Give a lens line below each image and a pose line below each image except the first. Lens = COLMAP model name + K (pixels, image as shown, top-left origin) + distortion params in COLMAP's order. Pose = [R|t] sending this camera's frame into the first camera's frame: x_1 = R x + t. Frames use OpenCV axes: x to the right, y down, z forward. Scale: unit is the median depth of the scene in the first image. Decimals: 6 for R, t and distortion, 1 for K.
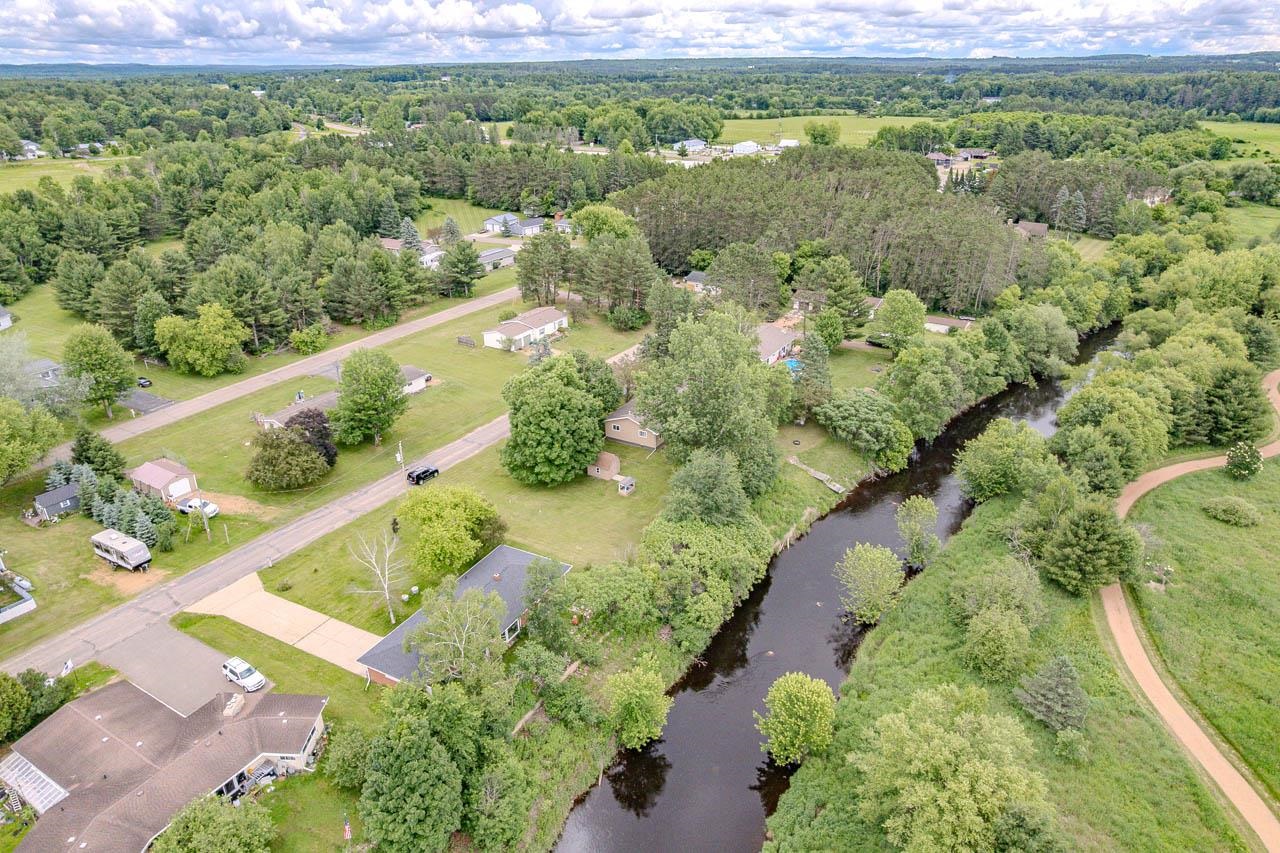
lens RADIAL K [[820.4, 0, 637.6], [0, 820.4, 424.2], [0, 0, 1]] dist [-0.079820, 0.075811]
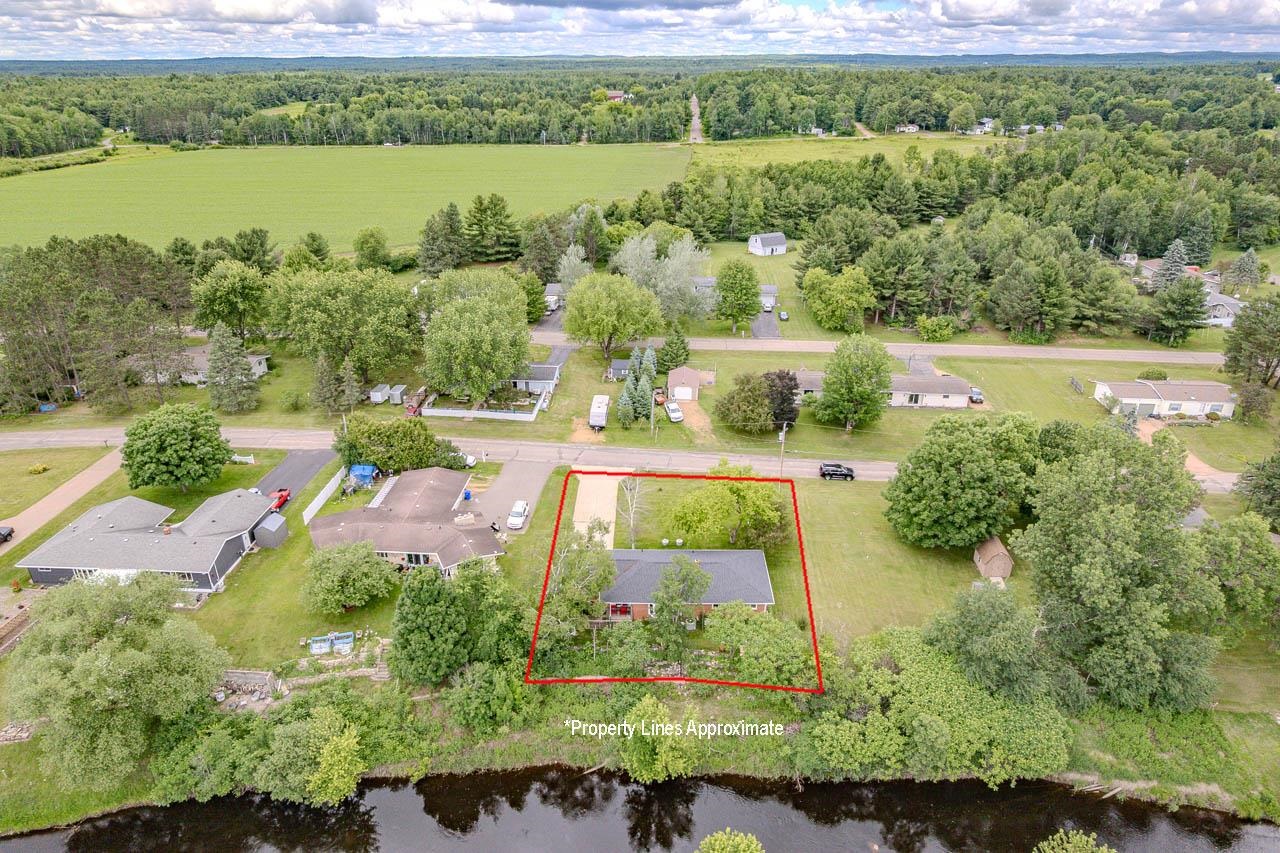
lens RADIAL K [[820.4, 0, 637.6], [0, 820.4, 424.2], [0, 0, 1]] dist [-0.079820, 0.075811]
pose [[0.454660, 0.375129, -0.807813, 0.278996], [-0.365312, 0.905720, 0.214986, -0.079775], [0.812300, 0.197359, 0.548834, 0.188114]]
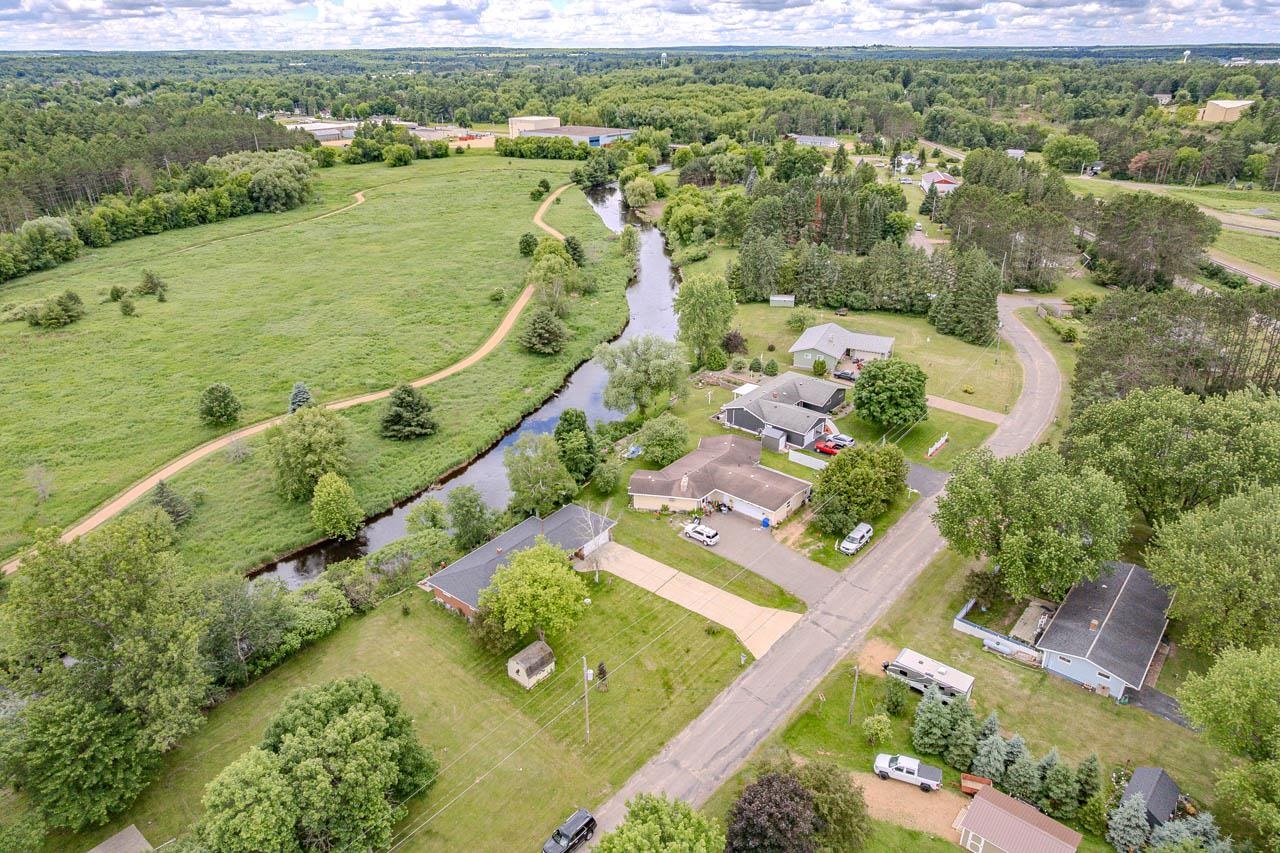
lens RADIAL K [[820.4, 0, 637.6], [0, 820.4, 424.2], [0, 0, 1]] dist [-0.079820, 0.075811]
pose [[-0.985322, -0.053257, 0.162184, -0.274200], [0.087325, 0.659107, 0.746962, -0.384347], [-0.146678, 0.750161, -0.644782, 0.810133]]
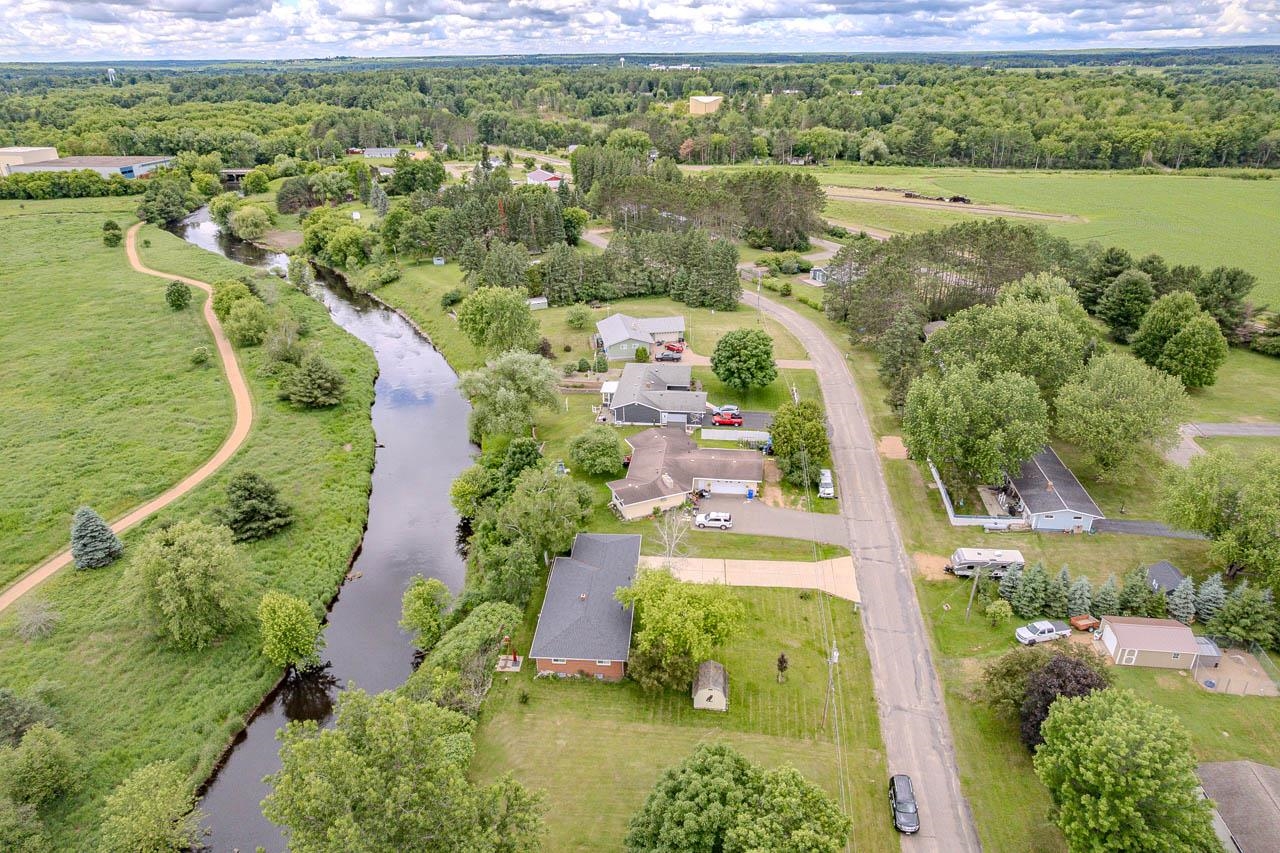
lens RADIAL K [[820.4, 0, 637.6], [0, 820.4, 424.2], [0, 0, 1]] dist [-0.079820, 0.075811]
pose [[-0.912052, 0.190461, -0.363160, 0.048141], [-0.146785, 0.675289, 0.722799, -0.362755], [0.382903, 0.712538, -0.587942, 0.762306]]
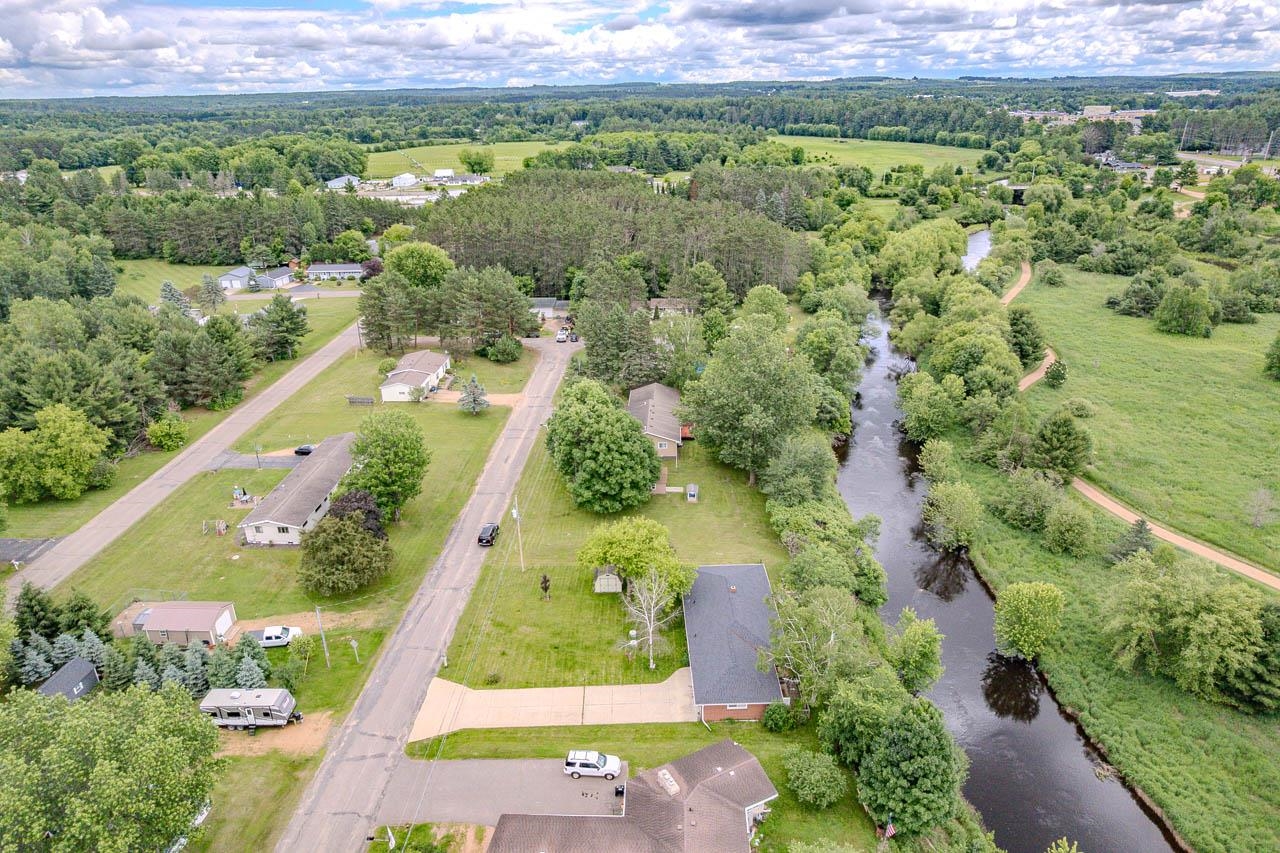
lens RADIAL K [[820.4, 0, 637.6], [0, 820.4, 424.2], [0, 0, 1]] dist [-0.079820, 0.075811]
pose [[0.875331, -0.191583, 0.443951, -0.355083], [0.206395, 0.978350, 0.015252, -0.027198], [-0.437261, 0.078279, 0.895921, 0.068443]]
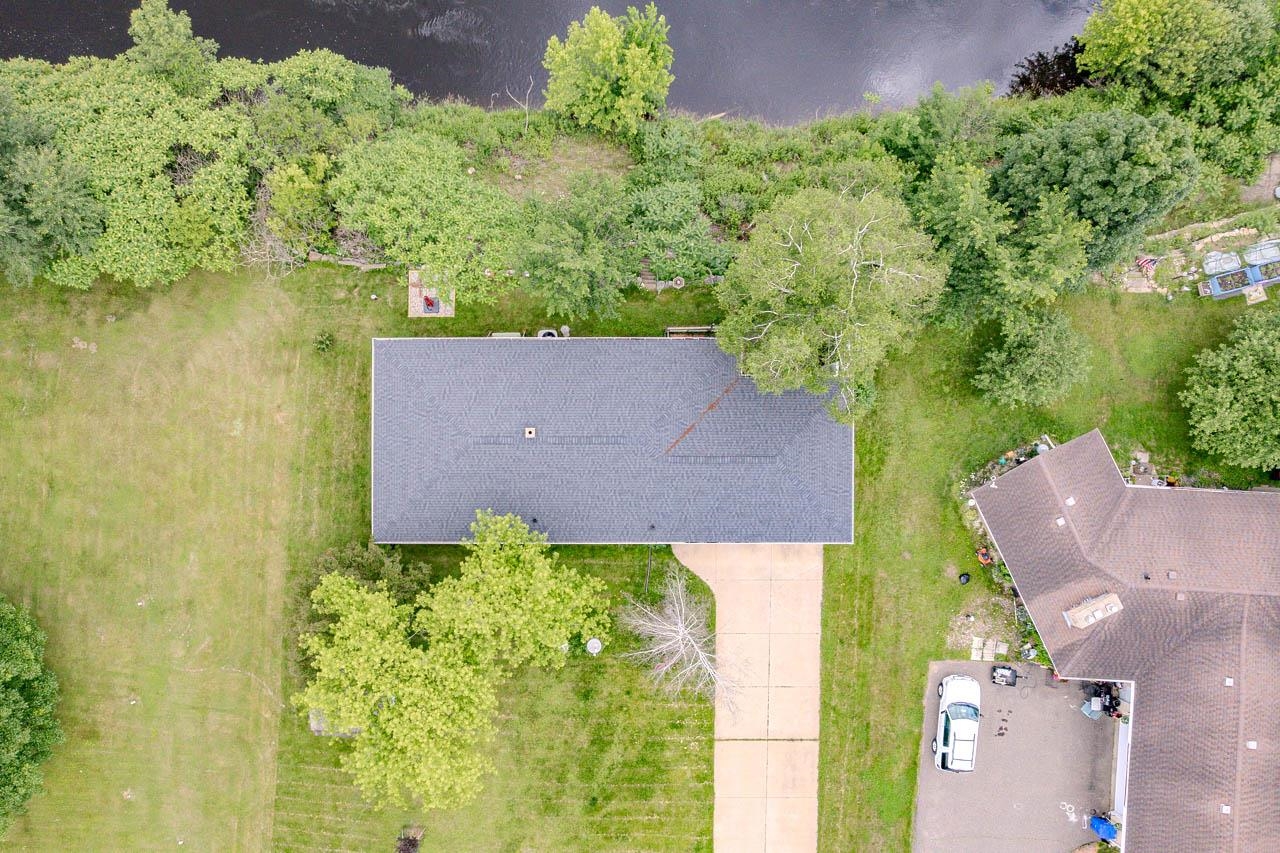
lens RADIAL K [[915.6, 0, 548.9], [0, 915.6, 450.9], [0, 0, 1]] dist [-0.082778, 0.069144]
pose [[-0.467323, -0.883947, 0.015724, -0.100012], [0.379263, -0.184378, 0.906733, -0.131384], [-0.798604, 0.429701, 0.421412, 0.410663]]
